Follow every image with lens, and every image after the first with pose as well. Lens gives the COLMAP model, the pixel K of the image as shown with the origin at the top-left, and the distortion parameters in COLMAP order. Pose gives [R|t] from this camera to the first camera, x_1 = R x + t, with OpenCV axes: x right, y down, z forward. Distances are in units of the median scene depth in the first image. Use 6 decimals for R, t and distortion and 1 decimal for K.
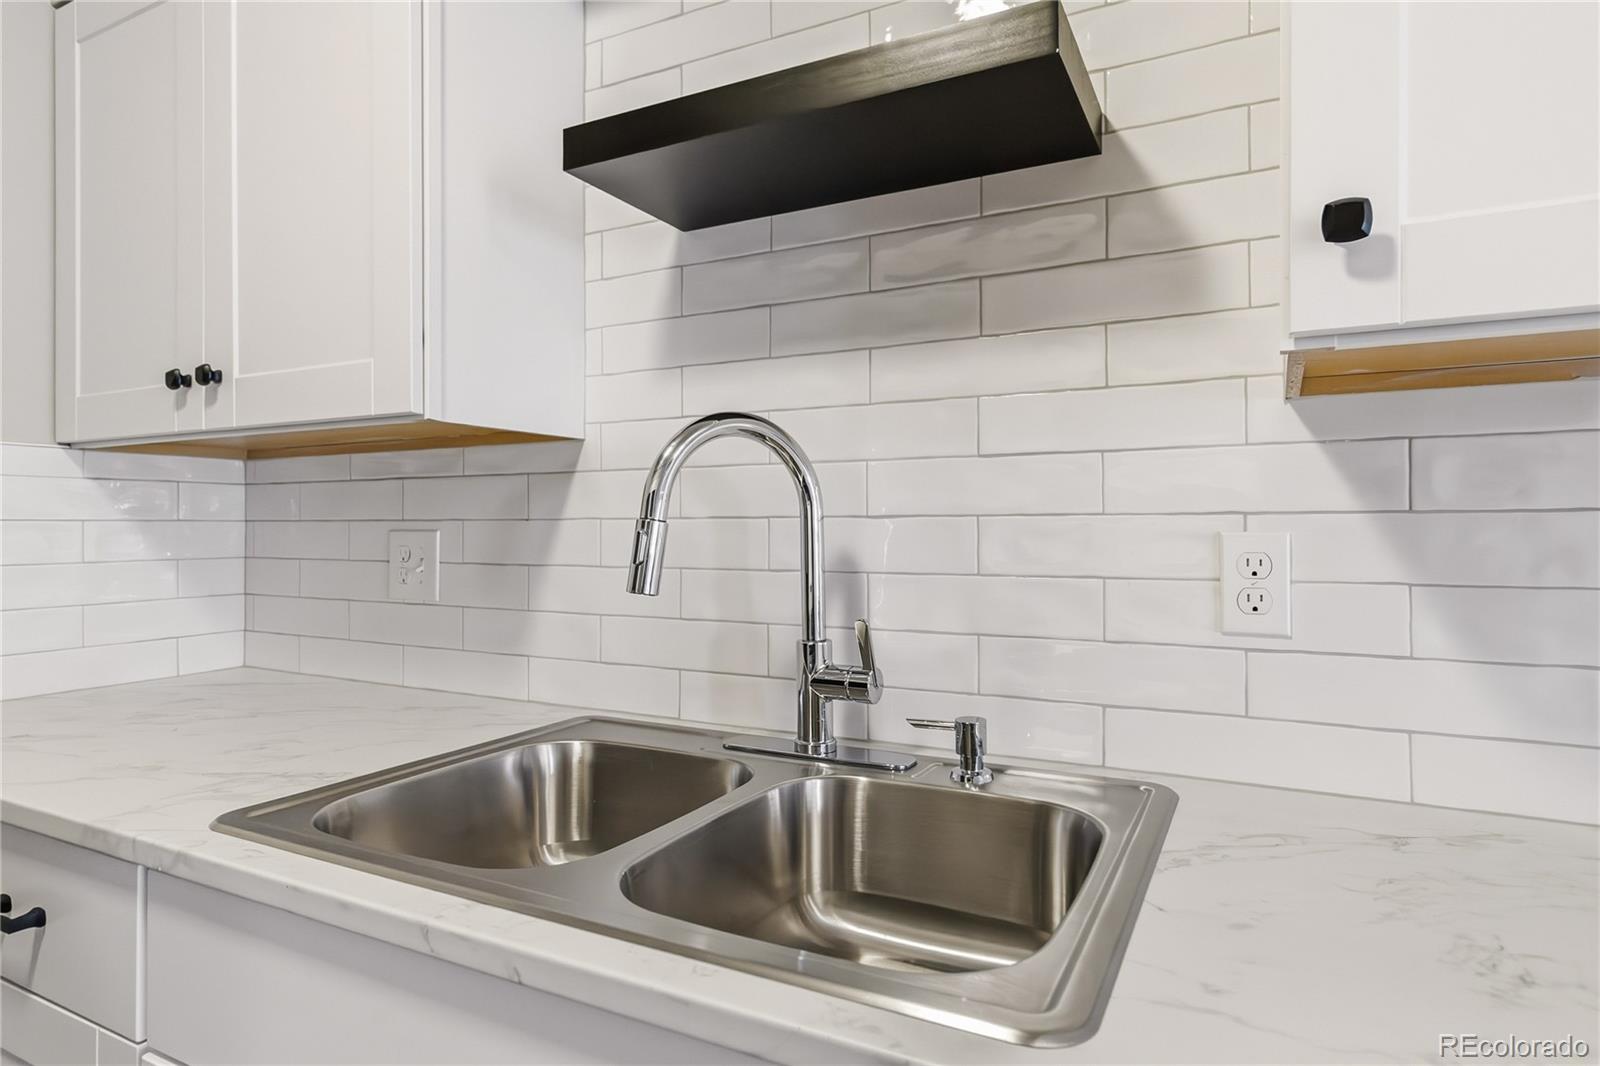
lens RADIAL K [[874.7, 0, 800.0], [0, 874.7, 533.0], [0, 0, 1]] dist [0.004234, 0.001742]
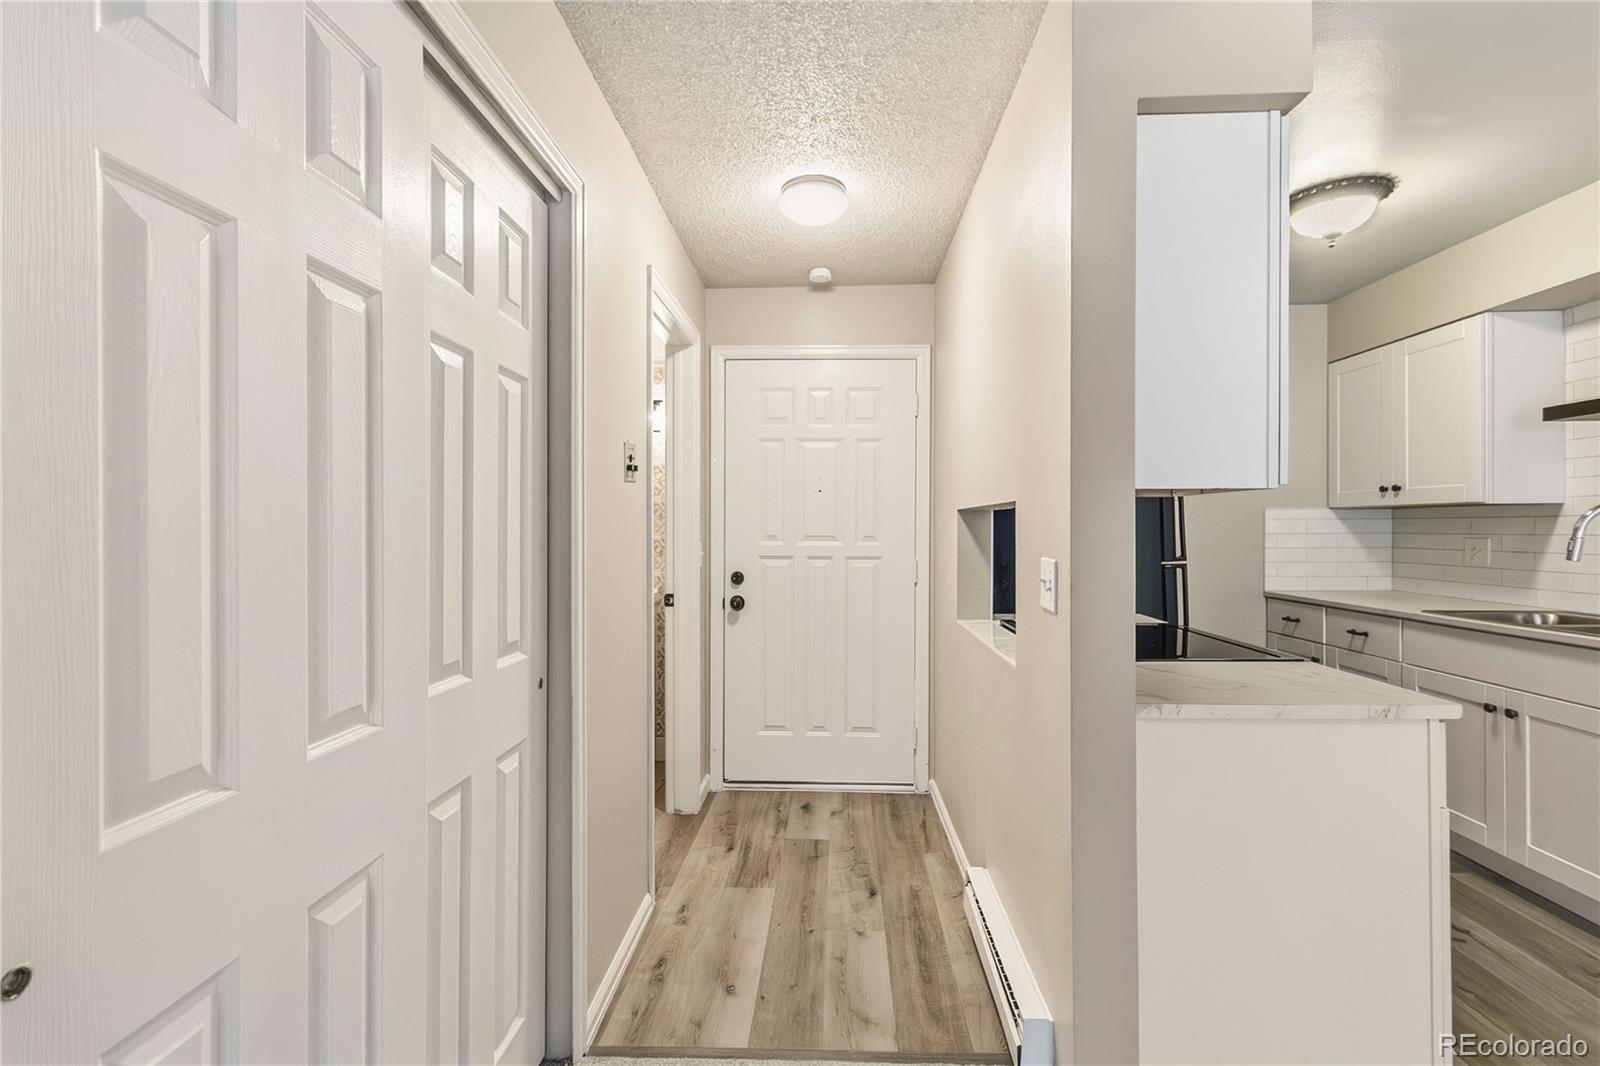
lens RADIAL K [[750.0, 0, 791.4], [0, 750.0, 523.4], [0, 0, 1]] dist [0.000231, -0.000259]
pose [[0.419596, -0.004749, -0.907699, 0.840835], [-0.003358, 0.999971, -0.006784, -0.028901], [0.907705, 0.005894, 0.419568, -2.066153]]
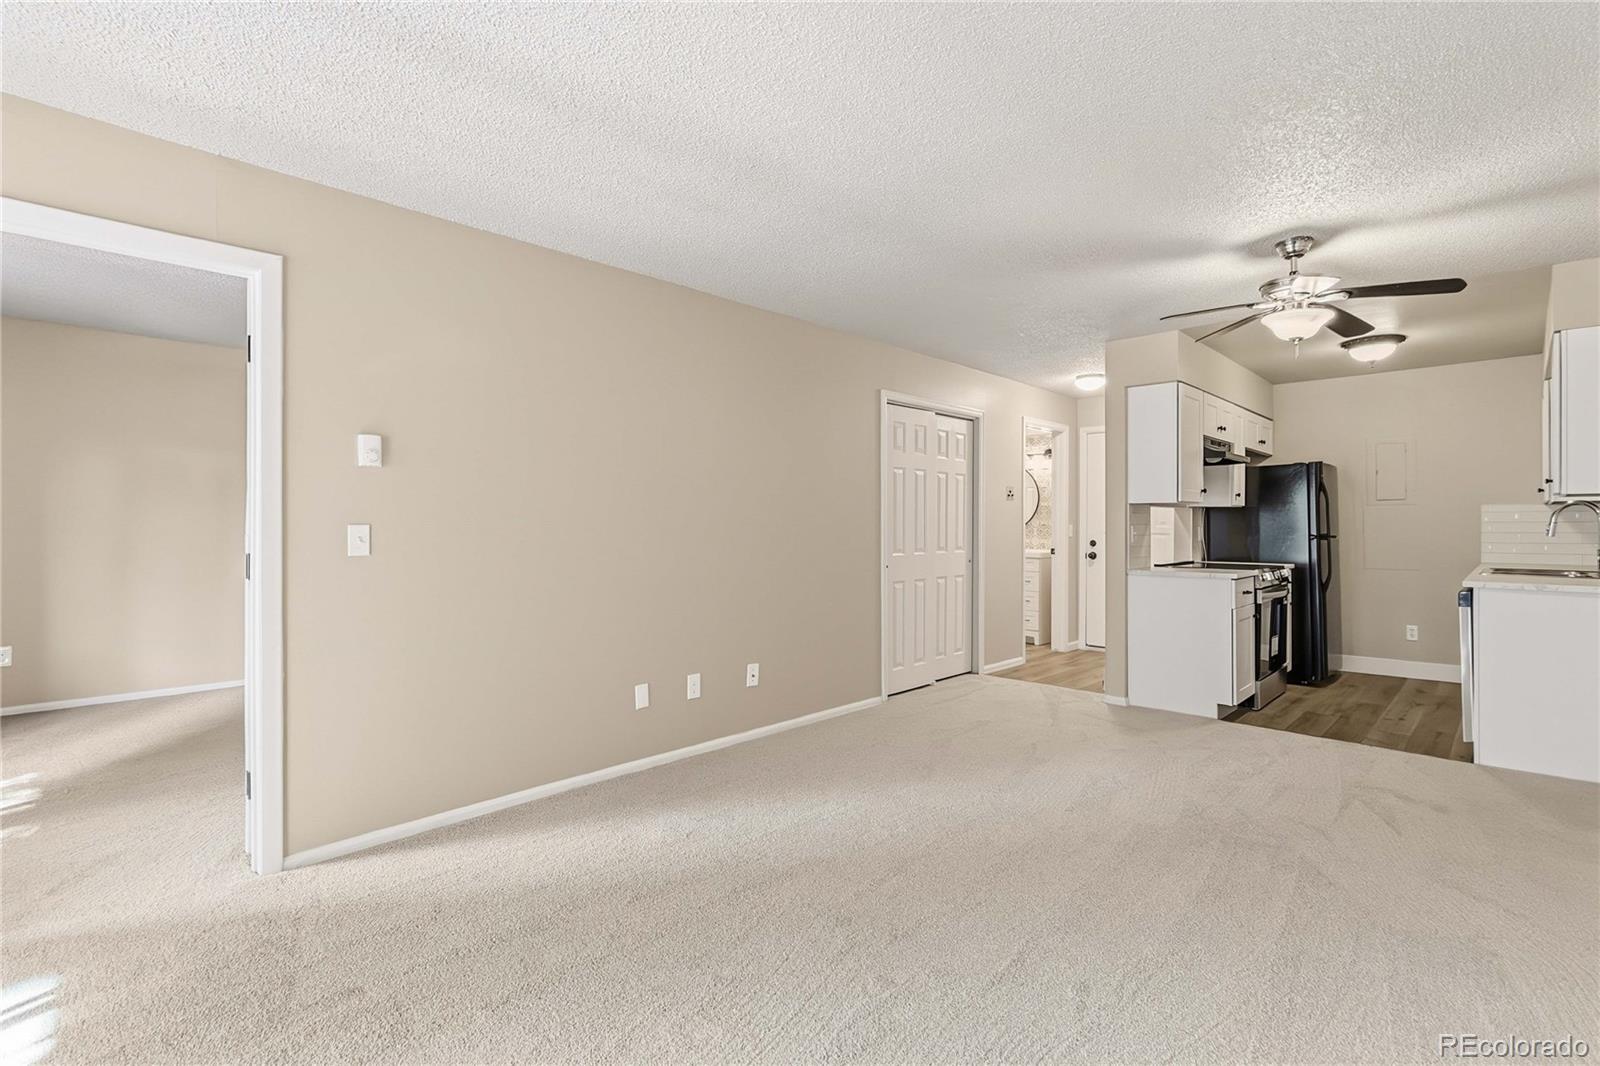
lens RADIAL K [[750.0, 0, 791.4], [0, 750.0, 523.4], [0, 0, 1]] dist [0.000231, -0.000259]
pose [[-0.274437, 0.000537, -0.961605, 4.202949], [-0.008497, 0.999959, 0.002983, 0.012621], [0.961568, 0.008989, -0.274421, -1.699581]]
